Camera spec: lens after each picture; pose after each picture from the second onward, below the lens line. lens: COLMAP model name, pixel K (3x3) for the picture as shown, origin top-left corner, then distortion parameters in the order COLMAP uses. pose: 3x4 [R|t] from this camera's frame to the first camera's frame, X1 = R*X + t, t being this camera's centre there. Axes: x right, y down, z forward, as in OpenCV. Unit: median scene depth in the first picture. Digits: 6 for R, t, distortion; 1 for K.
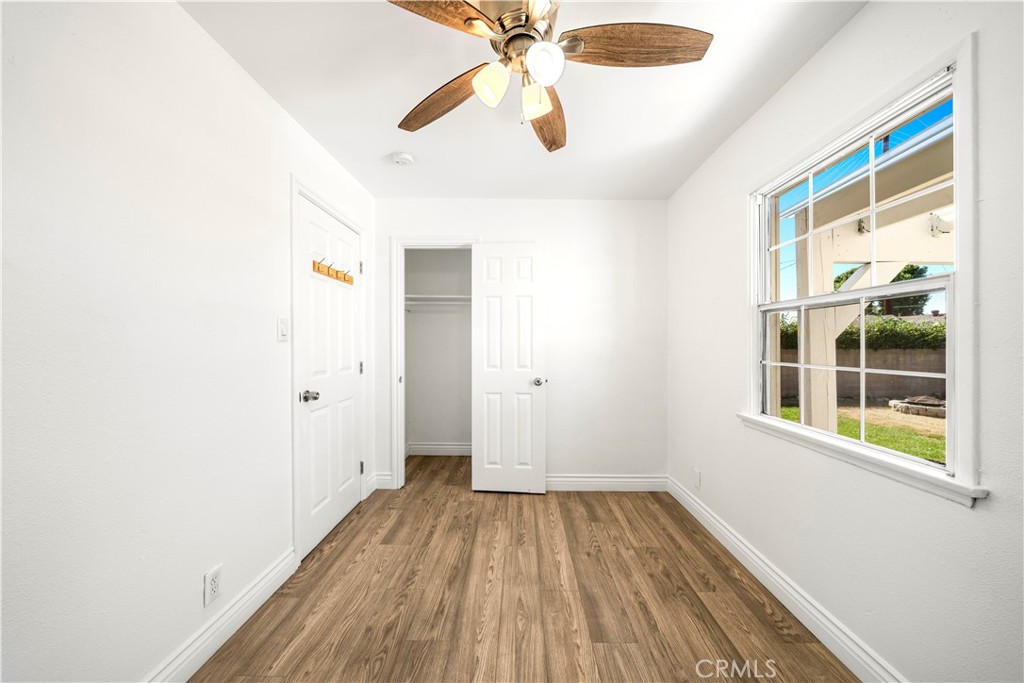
lens RADIAL K [[355.5, 0, 518.3], [0, 355.5, 344.0], [0, 0, 1]] dist [0.000137, -0.000047]
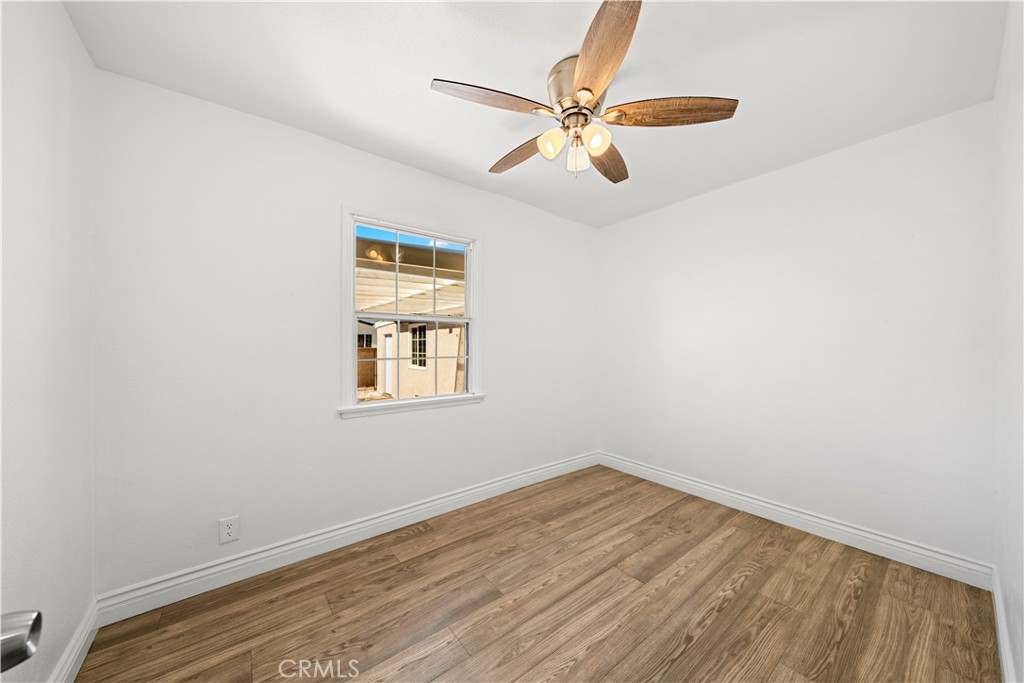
lens RADIAL K [[354.6, 0, 516.9], [0, 354.6, 347.5], [0, 0, 1]] dist [-0.000171, -0.000020]
pose [[-0.624755, -0.010422, 0.780751, -0.618171], [-0.000856, 0.999919, 0.012663, -0.007576], [-0.780820, 0.007243, -0.624714, 1.418118]]
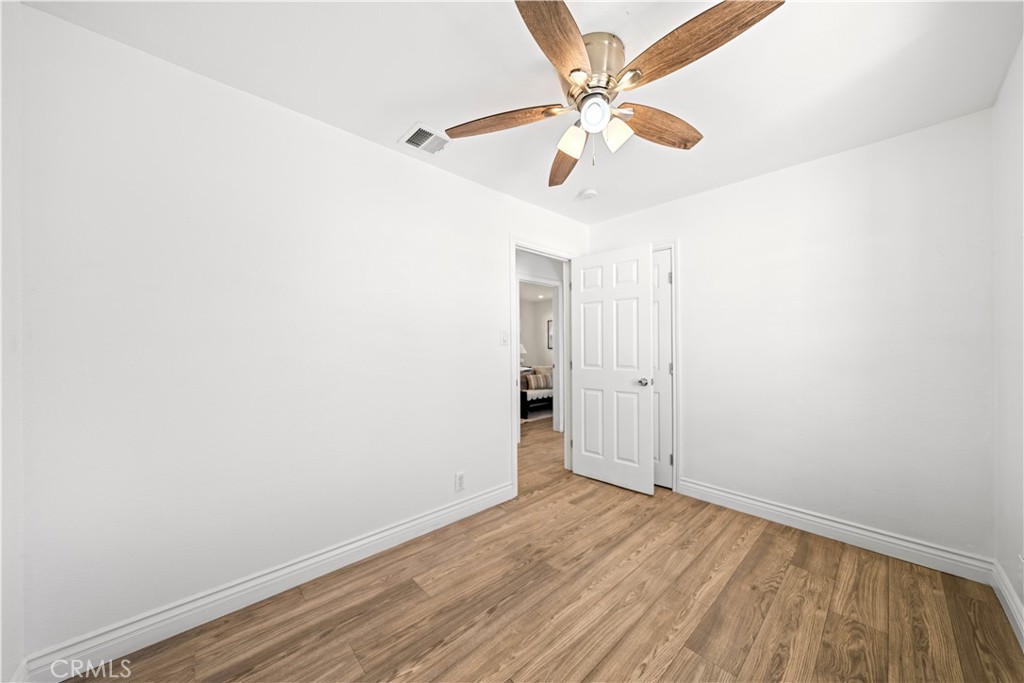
lens RADIAL K [[354.6, 0, 516.9], [0, 354.6, 347.5], [0, 0, 1]] dist [-0.000171, -0.000020]
pose [[0.689076, -0.001383, -0.724687, 0.503925], [0.004176, 0.999989, 0.002063, -0.000529], [0.724677, -0.004448, 0.689075, -0.017712]]
